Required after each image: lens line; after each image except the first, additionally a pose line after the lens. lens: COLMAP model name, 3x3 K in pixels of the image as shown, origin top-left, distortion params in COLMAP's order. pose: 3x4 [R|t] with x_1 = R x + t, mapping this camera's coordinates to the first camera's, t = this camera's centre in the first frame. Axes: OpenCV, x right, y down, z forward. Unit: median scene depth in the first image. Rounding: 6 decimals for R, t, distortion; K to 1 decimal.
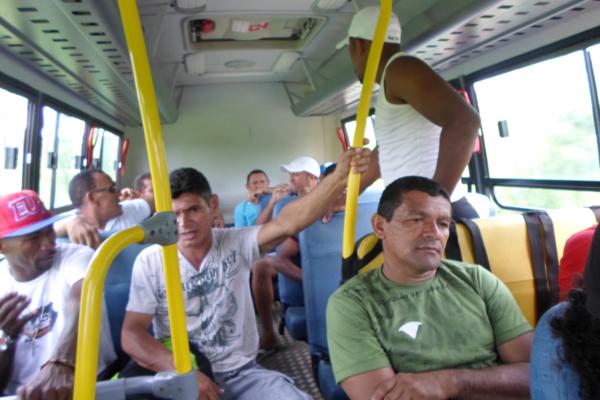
lens RADIAL K [[458.5, 0, 298.5], [0, 458.5, 197.7], [0, 0, 1]] dist [-0.026701, -0.014100]
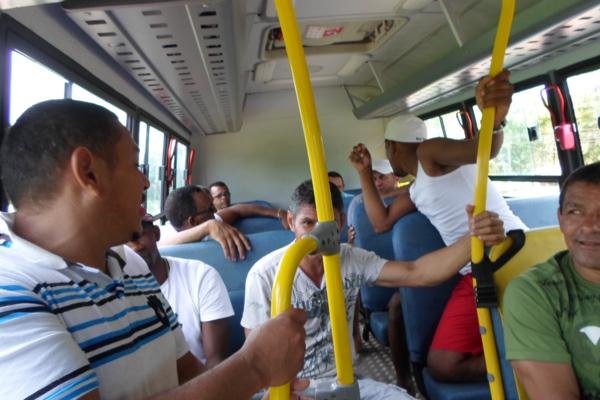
lens RADIAL K [[458.5, 0, 297.7], [0, 458.5, 200.5], [0, 0, 1]] dist [-0.026701, -0.014100]
pose [[0.996409, -0.030529, -0.078975, -0.096139], [0.030367, 0.999534, -0.003251, -0.004376], [0.079038, 0.000841, 0.996871, -0.000289]]
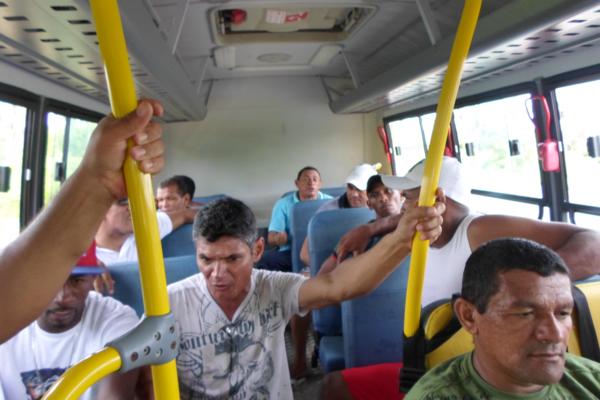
lens RADIAL K [[458.5, 0, 300.6], [0, 458.5, 198.8], [0, 0, 1]] dist [-0.026701, -0.014100]
pose [[0.997731, 0.023702, -0.063014, -0.015984], [-0.021667, 0.999227, 0.032789, -0.056064], [0.063743, -0.031350, 0.997474, 0.120014]]
